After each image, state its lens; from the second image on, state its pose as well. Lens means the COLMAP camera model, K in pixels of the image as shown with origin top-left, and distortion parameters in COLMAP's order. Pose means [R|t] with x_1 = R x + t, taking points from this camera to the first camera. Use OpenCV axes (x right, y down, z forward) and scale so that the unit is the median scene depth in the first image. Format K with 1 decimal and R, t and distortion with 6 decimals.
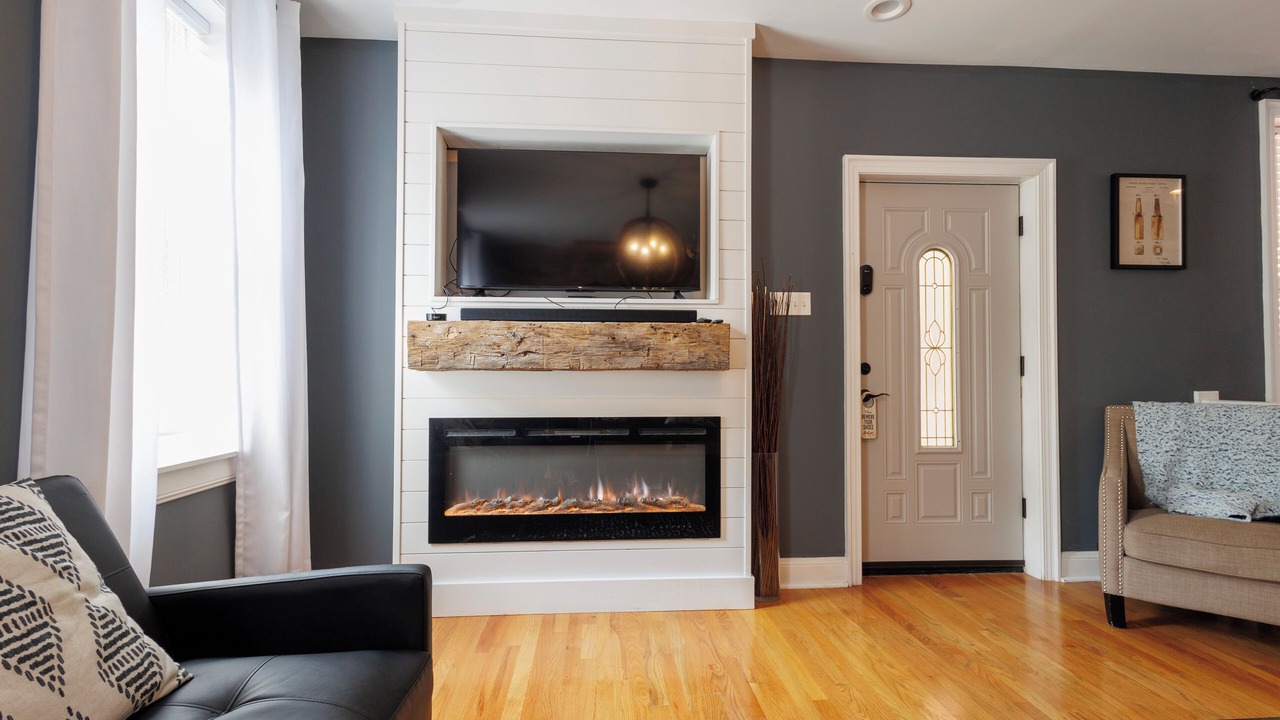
lens RADIAL K [[605.5, 0, 649.6], [0, 605.5, 367.4], [0, 0, 1]] dist [0.014705, -0.002583]
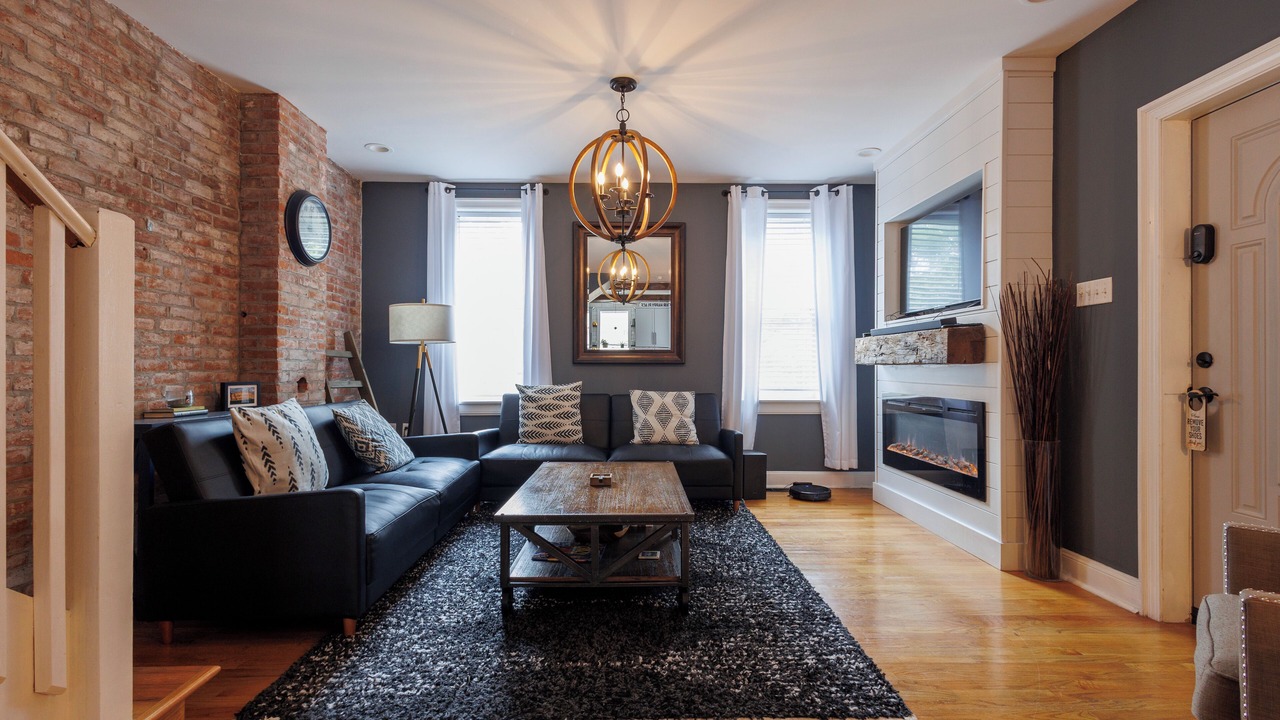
lens RADIAL K [[605.5, 0, 640.3], [0, 605.5, 363.9], [0, 0, 1]] dist [0.014705, -0.002583]
pose [[-0.067875, -0.004632, -0.997683, 1.375791], [0.016004, 0.999856, -0.005731, 0.000853], [0.997565, -0.016356, -0.067791, 0.402917]]
